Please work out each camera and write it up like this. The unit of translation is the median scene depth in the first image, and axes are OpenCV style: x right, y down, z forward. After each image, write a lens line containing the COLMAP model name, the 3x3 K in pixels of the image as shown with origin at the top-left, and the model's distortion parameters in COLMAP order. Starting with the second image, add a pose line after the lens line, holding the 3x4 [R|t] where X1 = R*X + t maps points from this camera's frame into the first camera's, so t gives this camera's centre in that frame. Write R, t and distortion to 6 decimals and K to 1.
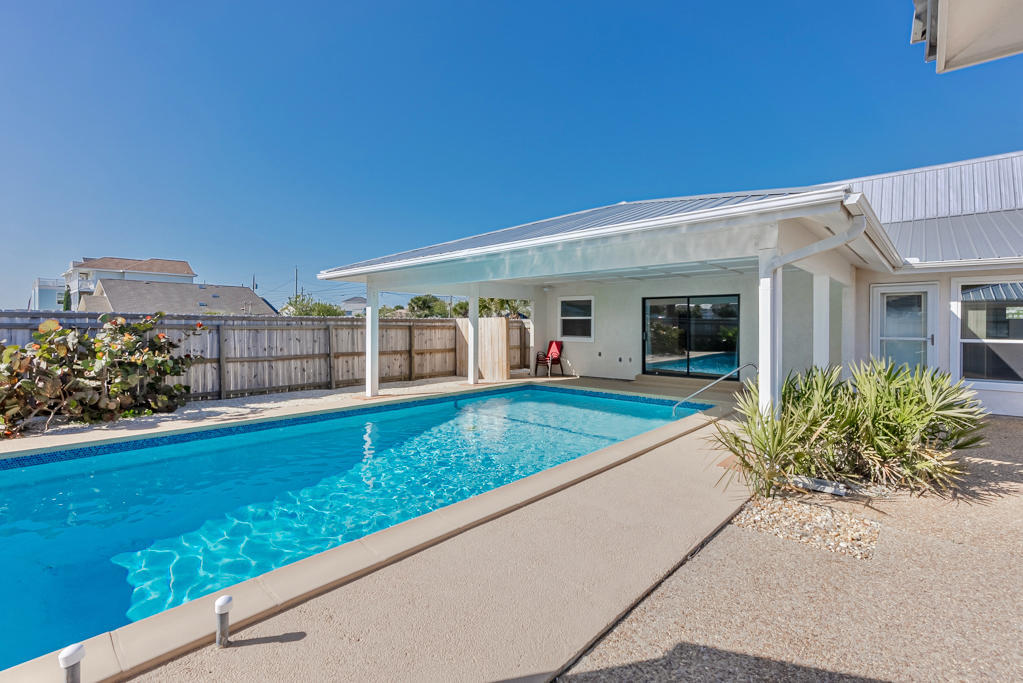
lens RADIAL K [[469.9, 0, 521.5], [0, 469.9, 340.6], [0, 0, 1]] dist [-0.013573, 0.000581]
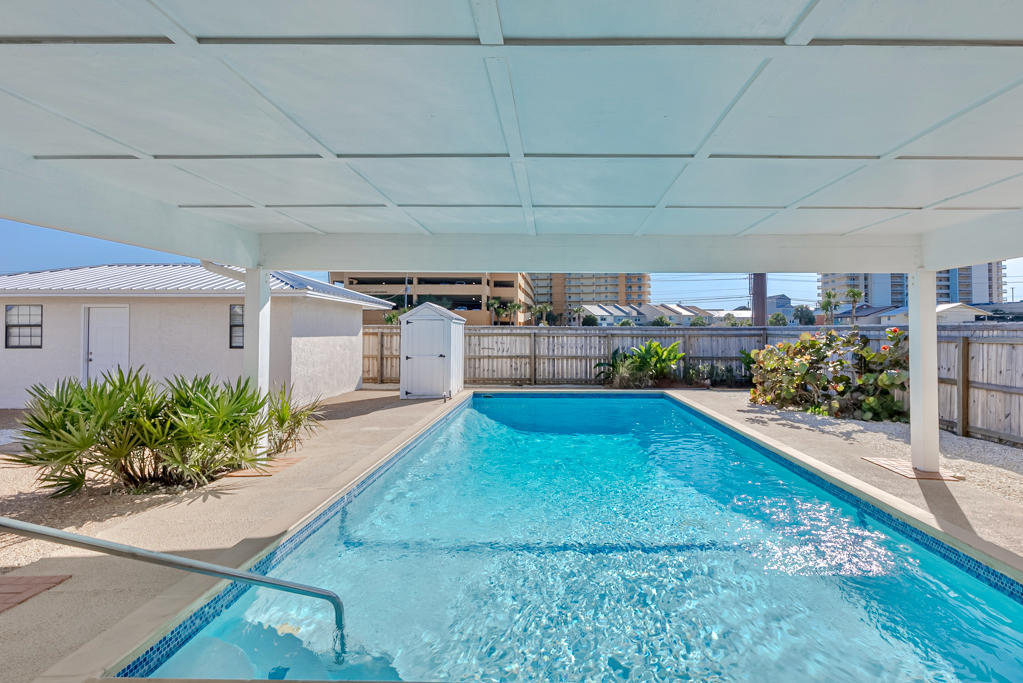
lens RADIAL K [[476.5, 0, 550.3], [0, 476.5, 324.4], [0, 0, 1]] dist [0.001391, 0.000315]
pose [[-0.758713, -0.016849, -0.651207, 0.291144], [-0.024886, 0.999685, 0.003128, -0.031000], [0.650950, 0.018579, -0.758894, 0.908323]]
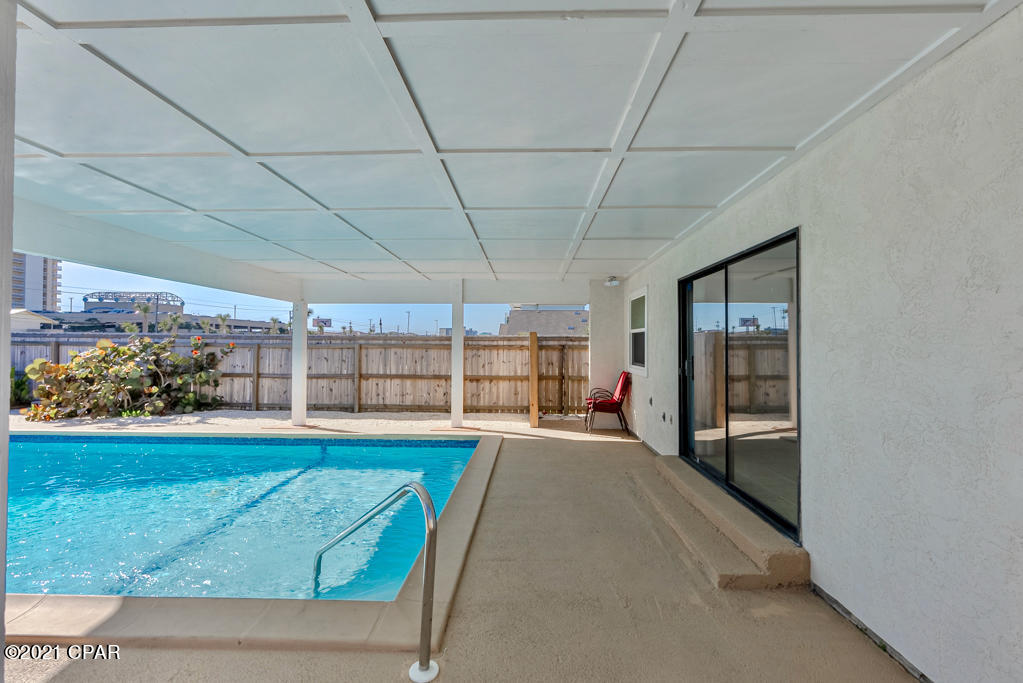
lens RADIAL K [[483.5, 0, 511.5], [0, 483.5, 341.5], [0, 0, 1]] dist [0.001379, 0.000160]
pose [[0.629976, -0.006140, -0.776590, 0.501689], [-0.027835, 0.999148, -0.030479, -0.016068], [0.776116, 0.040818, 0.629268, 0.588951]]
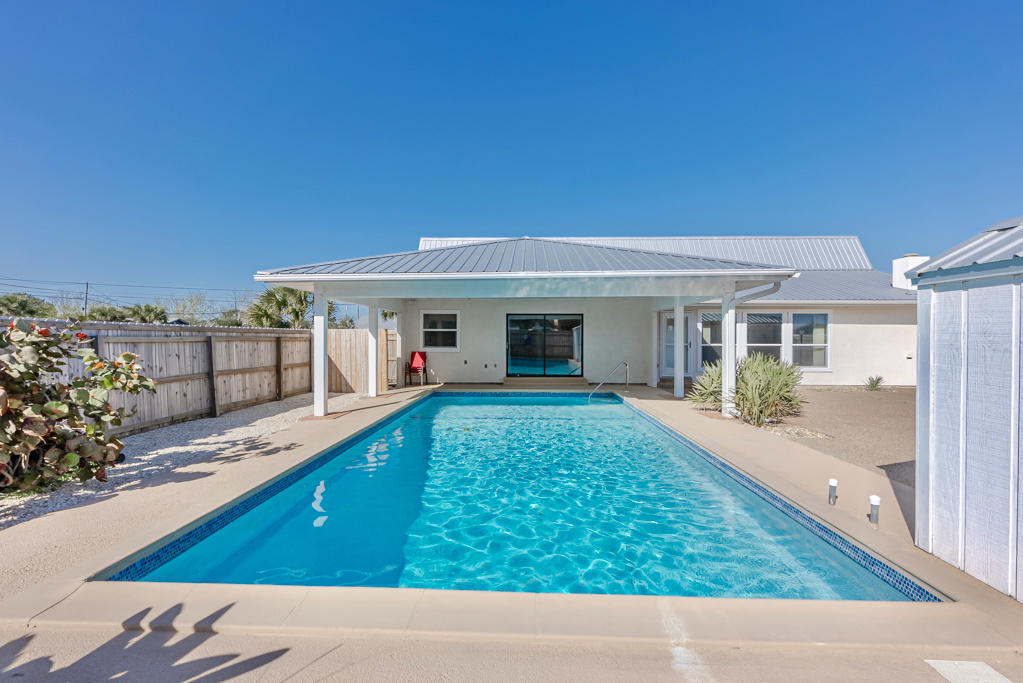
lens RADIAL K [[463.9, 0, 521.1], [0, 463.9, 340.8], [0, 0, 1]] dist [-0.002328, 0.000211]
pose [[0.766449, -0.006377, 0.642274, -0.476068], [0.021976, 0.999626, -0.016299, -0.001428], [-0.641929, 0.026607, 0.766302, 0.057636]]
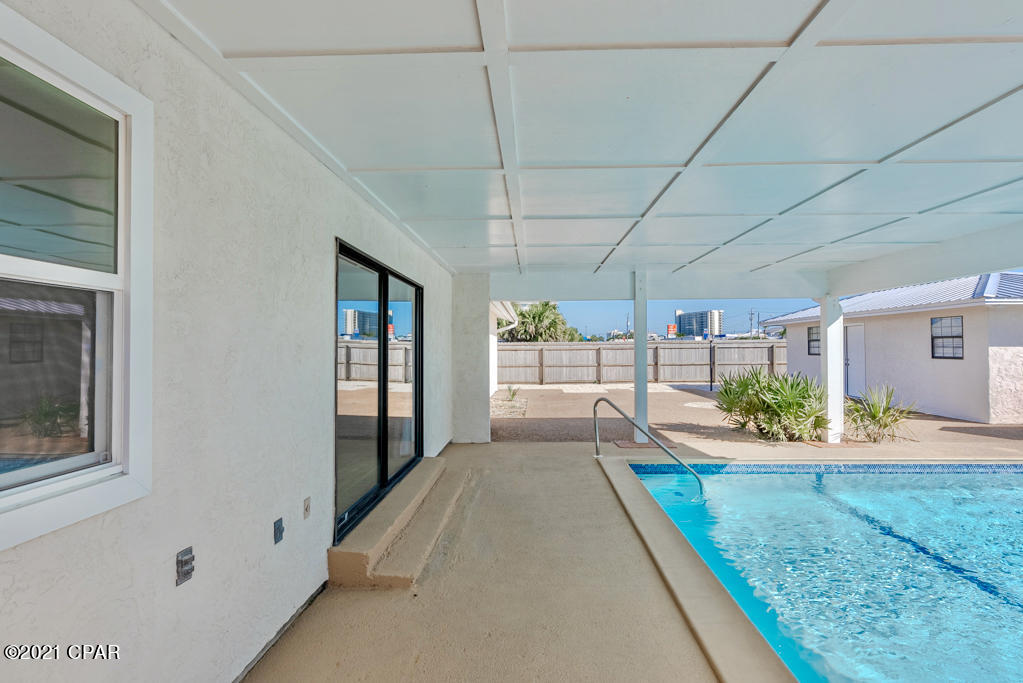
lens RADIAL K [[469.9, 0, 521.5], [0, 469.9, 340.6], [0, 0, 1]] dist [-0.013573, 0.000581]
pose [[-0.639099, 0.011572, 0.769038, 0.003373], [0.027954, 0.999576, 0.008190, -0.035311], [-0.768616, 0.026732, -0.639151, 1.067192]]
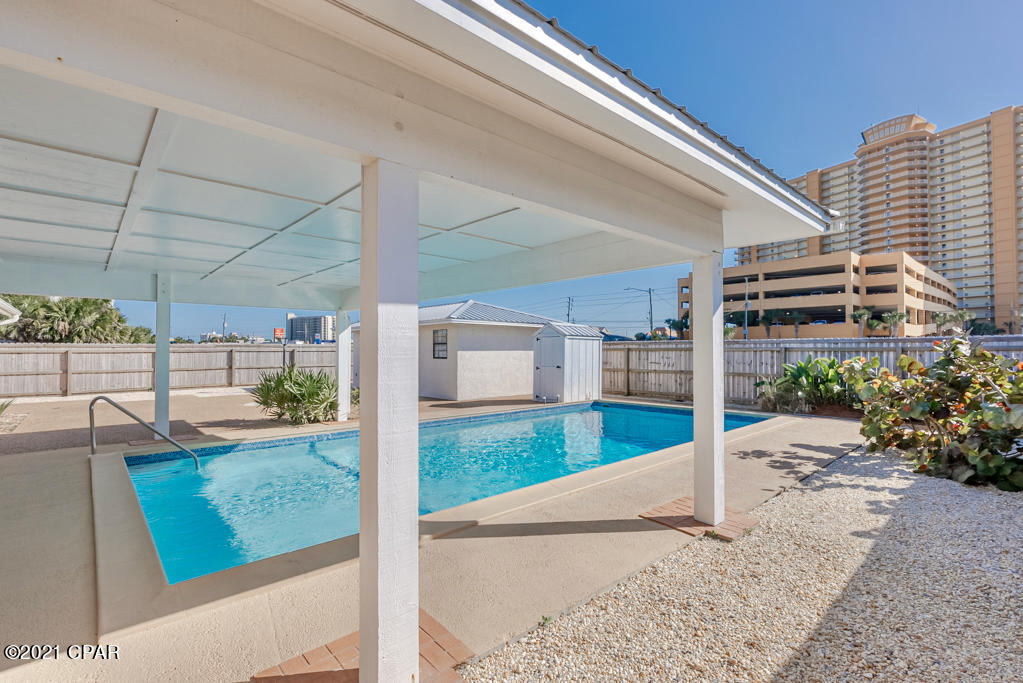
lens RADIAL K [[463.9, 0, 521.1], [0, 463.9, 340.8], [0, 0, 1]] dist [-0.002328, 0.000211]
pose [[-0.995748, 0.000237, 0.092124, -0.165184], [0.001146, 0.999951, 0.009810, -0.032577], [-0.092117, 0.009874, -0.995699, 1.138665]]
